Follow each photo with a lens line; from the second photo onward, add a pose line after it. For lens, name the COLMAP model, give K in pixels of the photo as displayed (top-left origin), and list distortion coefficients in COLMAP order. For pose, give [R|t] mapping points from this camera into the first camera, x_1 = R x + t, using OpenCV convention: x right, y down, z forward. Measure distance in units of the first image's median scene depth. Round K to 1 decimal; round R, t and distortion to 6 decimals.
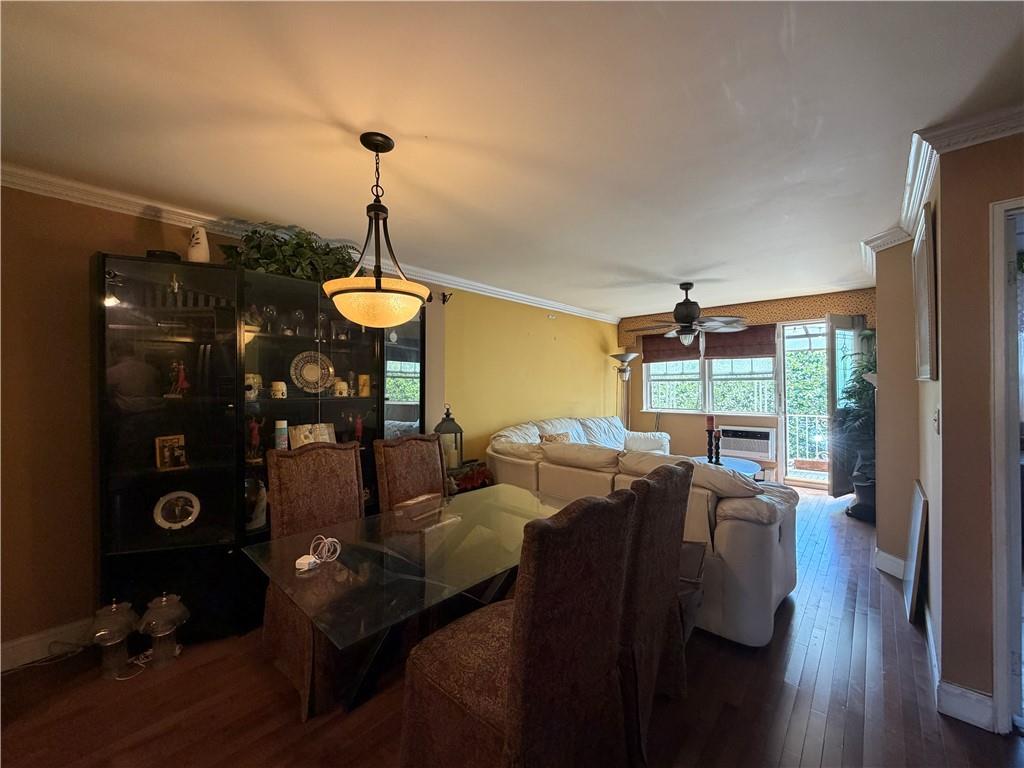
lens RADIAL K [[411.5, 0, 511.6], [0, 411.5, 382.1], [0, 0, 1]] dist [-0.000758, -0.001132]
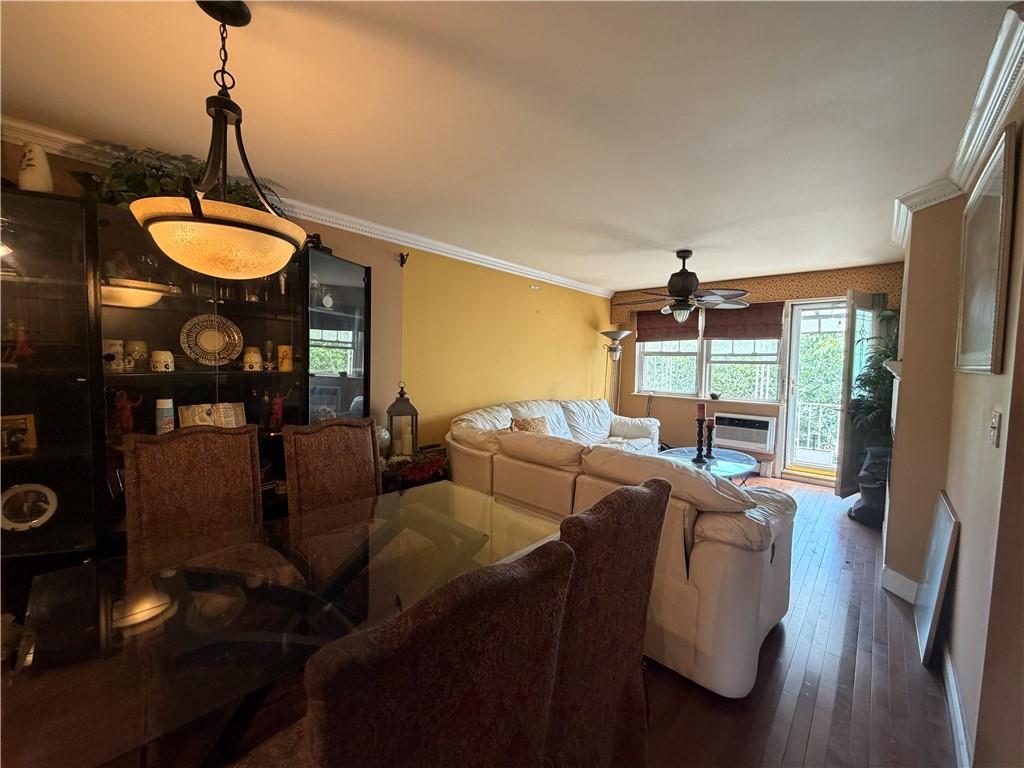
lens RADIAL K [[411.5, 0, 512.1], [0, 411.5, 382.2], [0, 0, 1]] dist [-0.000758, -0.001132]
pose [[0.999592, 0.028338, -0.003469, 0.106499], [-0.028086, 0.997890, 0.058537, -0.004890], [0.005120, -0.058416, 0.998279, 0.167934]]
